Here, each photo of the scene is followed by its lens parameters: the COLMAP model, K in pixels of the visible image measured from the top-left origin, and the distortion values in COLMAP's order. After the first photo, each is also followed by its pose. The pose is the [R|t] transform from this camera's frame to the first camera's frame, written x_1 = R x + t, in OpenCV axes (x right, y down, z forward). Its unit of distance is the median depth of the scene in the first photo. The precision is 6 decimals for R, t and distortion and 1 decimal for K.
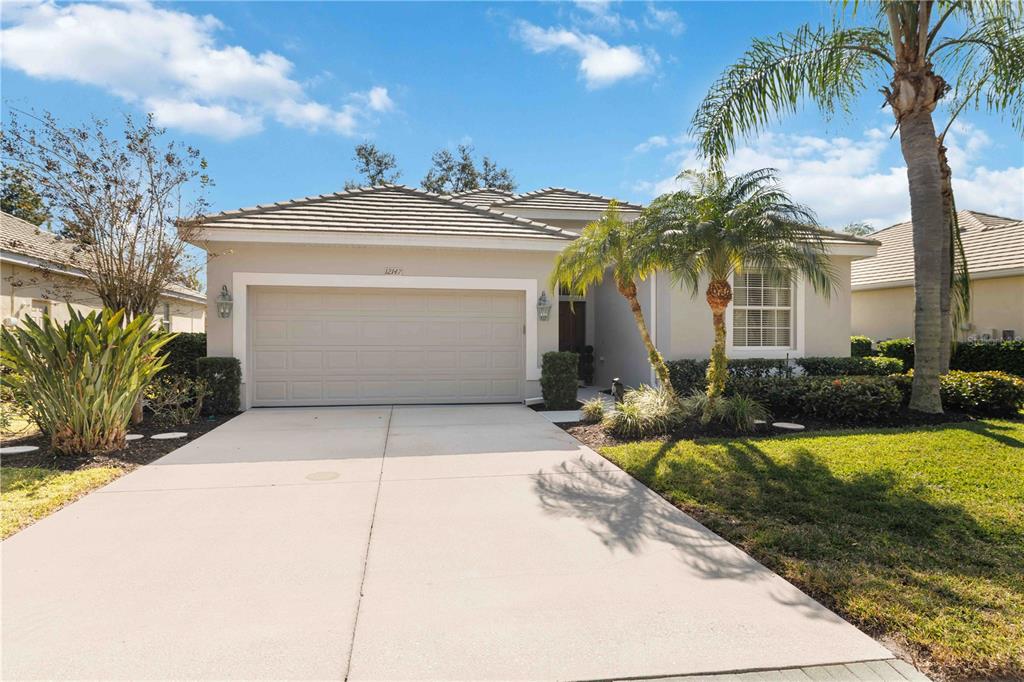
lens RADIAL K [[587.0, 0, 512.7], [0, 587.0, 340.6], [0, 0, 1]] dist [-0.000411, -0.000115]
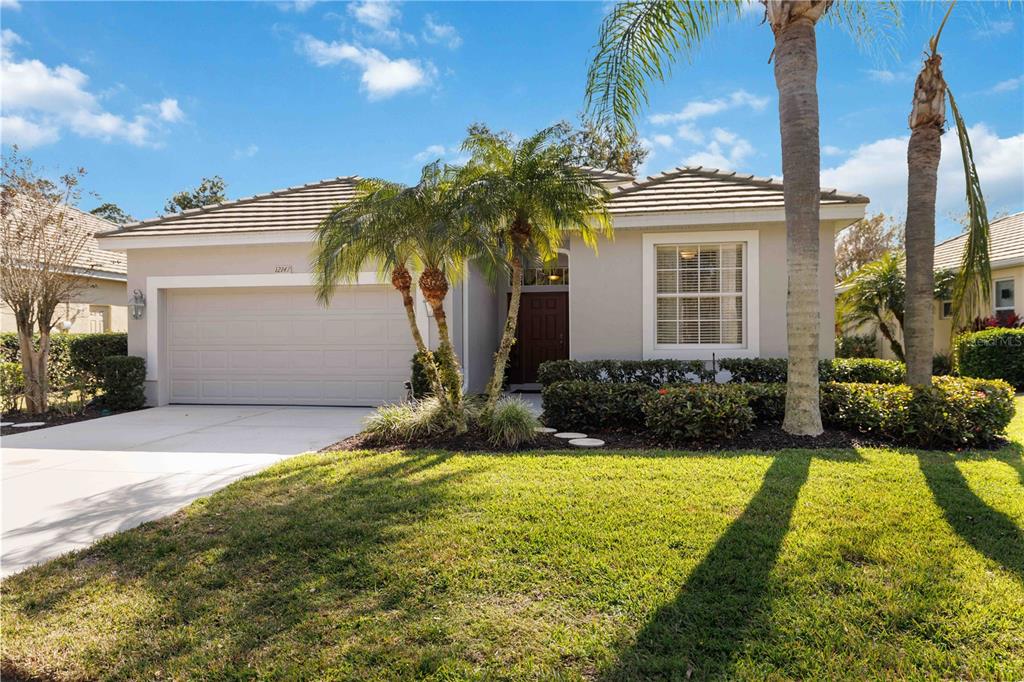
lens RADIAL K [[702.5, 0, 510.7], [0, 702.5, 341.4], [0, 0, 1]] dist [0.004723, -0.000645]
pose [[0.929440, -0.004830, -0.368941, 0.588077], [0.005485, 0.999985, 0.000727, 0.003992], [0.368932, -0.002699, 0.929453, 0.045065]]
